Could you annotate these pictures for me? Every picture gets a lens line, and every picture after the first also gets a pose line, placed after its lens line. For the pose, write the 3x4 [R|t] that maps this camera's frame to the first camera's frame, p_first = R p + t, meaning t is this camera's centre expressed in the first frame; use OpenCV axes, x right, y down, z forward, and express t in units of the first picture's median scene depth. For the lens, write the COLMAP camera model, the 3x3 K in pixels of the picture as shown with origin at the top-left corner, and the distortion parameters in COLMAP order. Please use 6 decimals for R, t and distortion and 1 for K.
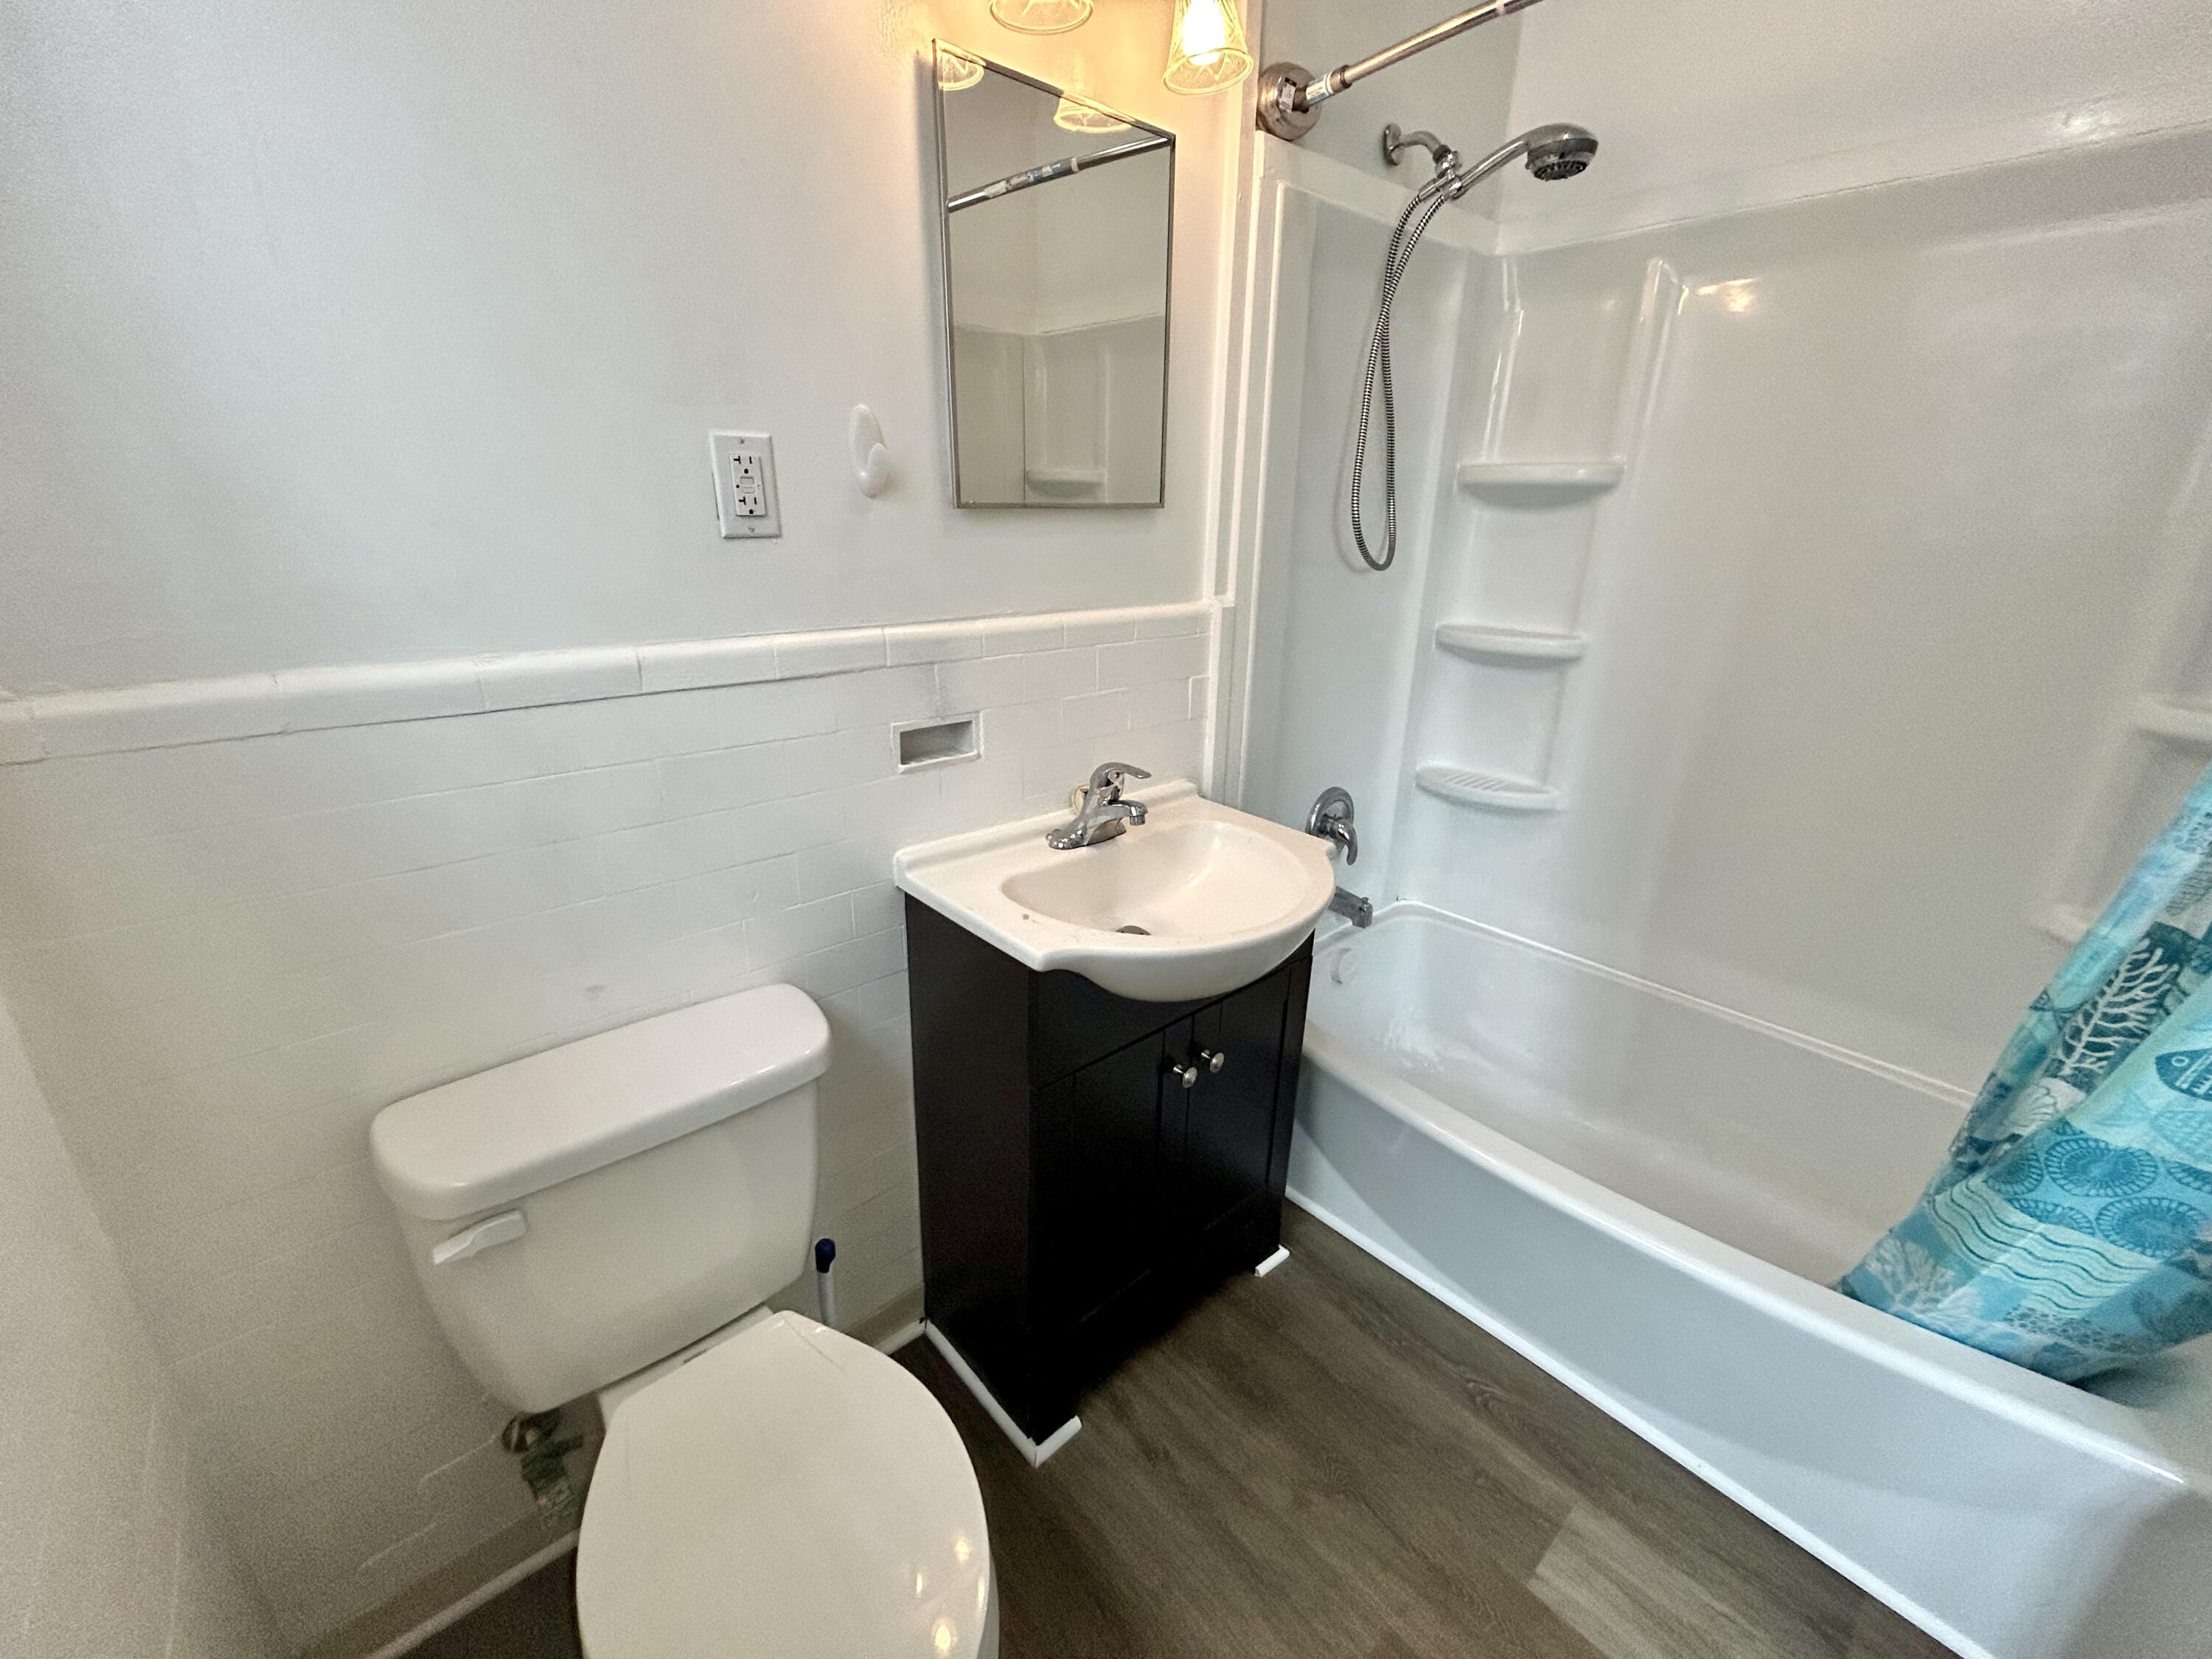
lens RADIAL K [[887.2, 0, 1104.9], [0, 887.2, 825.4], [0, 0, 1]] dist [-0.002488, -0.000234]
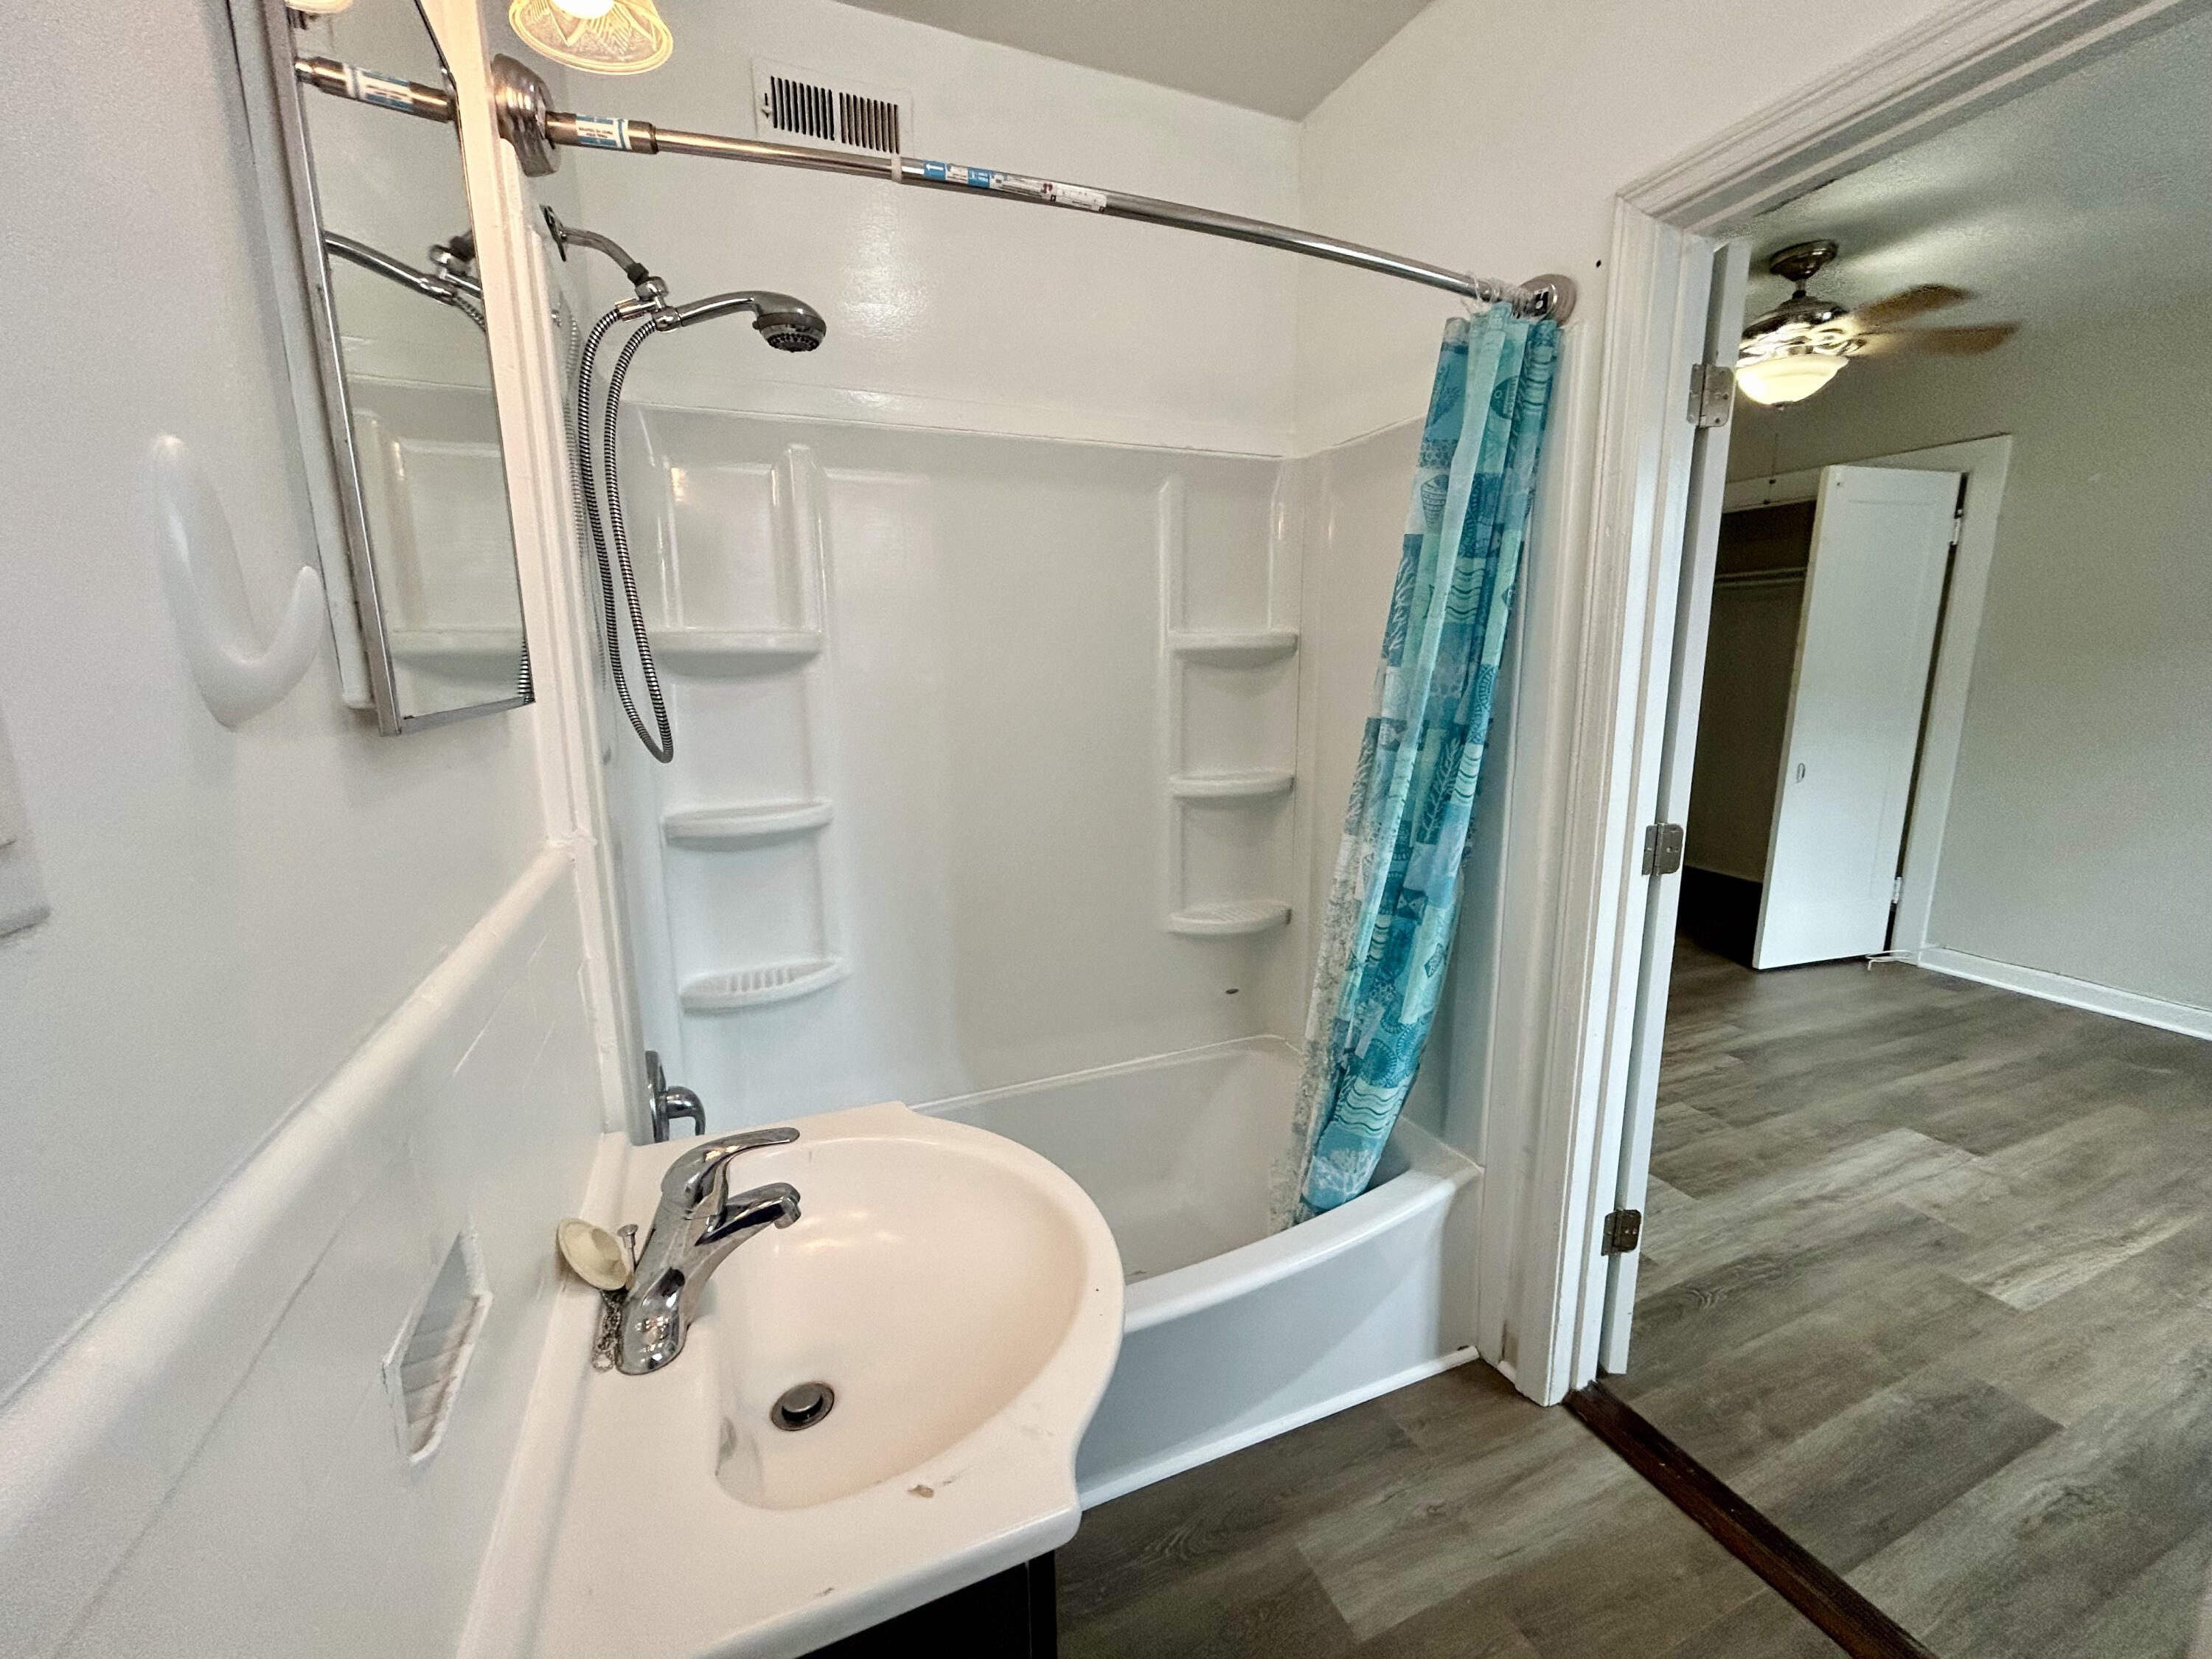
lens RADIAL K [[884.8, 0, 1103.2], [0, 884.8, 826.9], [0, 0, 1]] dist [0.001321, 0.000358]
pose [[0.336110, -0.189363, 0.922590, -0.335270], [0.338712, 0.938342, 0.069199, -0.188145], [-0.878808, 0.289234, 0.379525, 0.461641]]
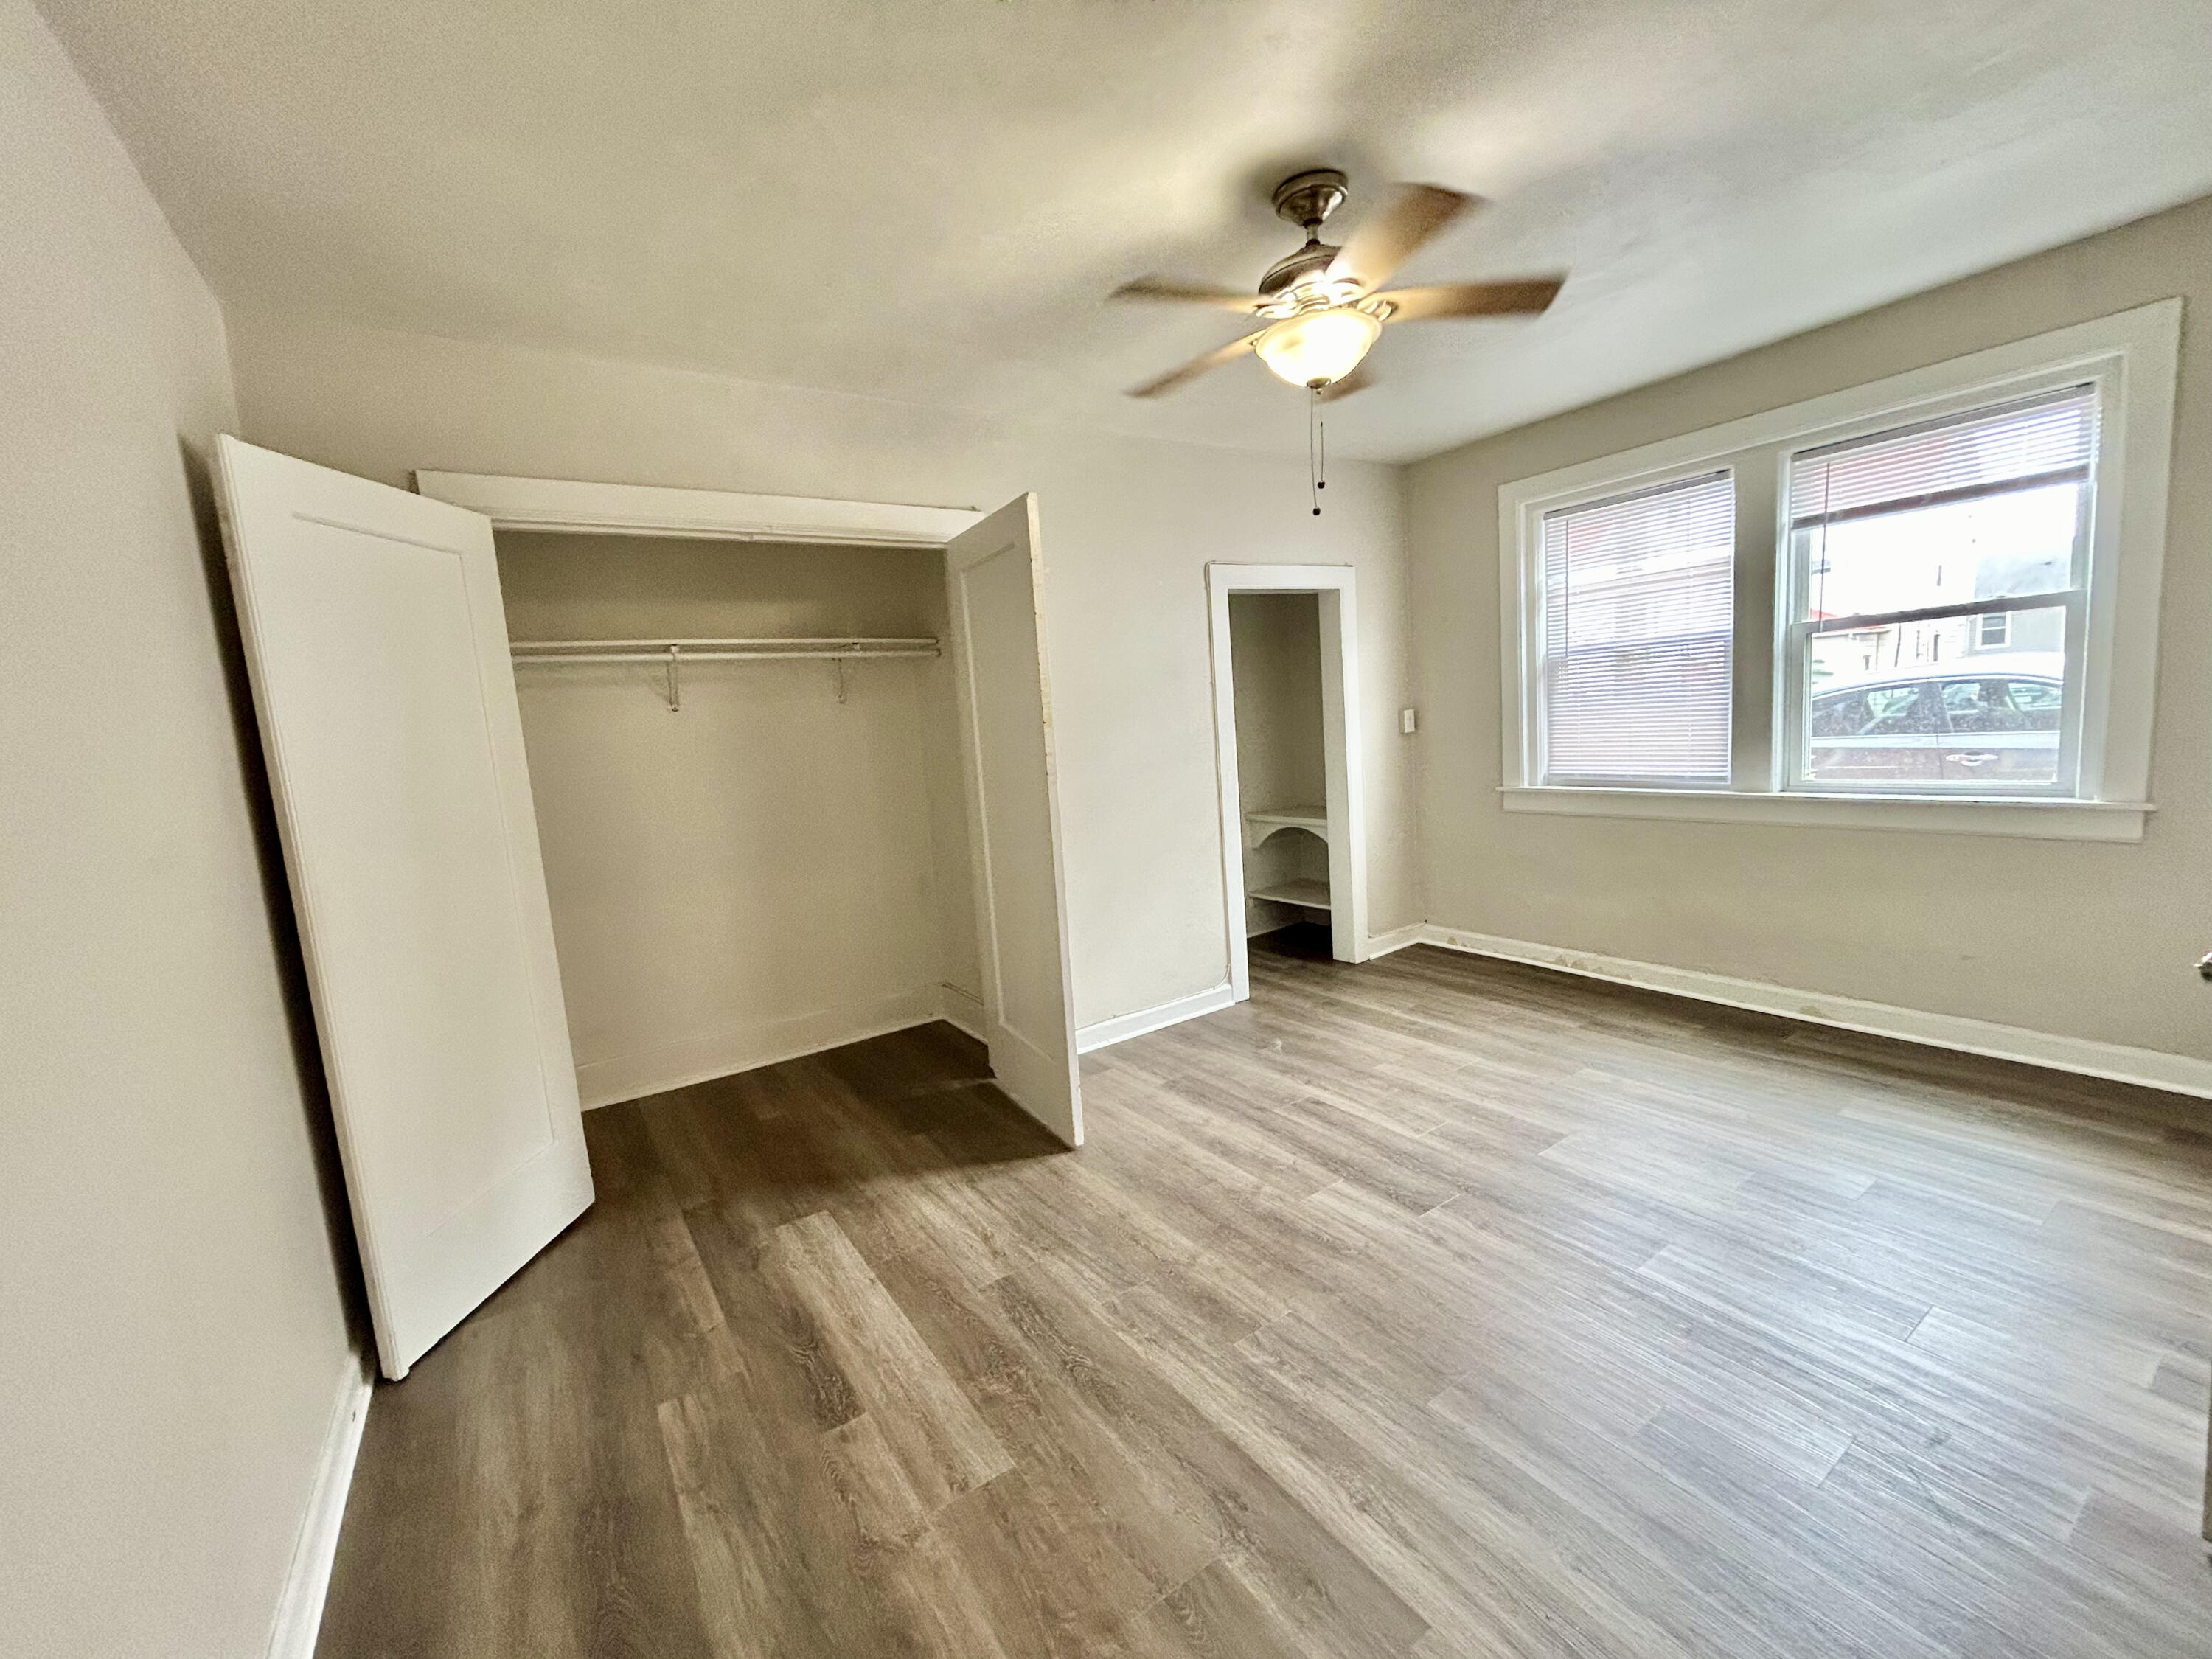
lens RADIAL K [[887.2, 0, 1104.9], [0, 887.2, 825.4], [0, 0, 1]] dist [-0.002488, -0.000234]
pose [[-0.987954, 0.042705, 0.148736, 2.230260], [0.106208, 0.886163, 0.451038, -0.471926], [-0.112543, 0.461402, -0.880024, 1.269913]]
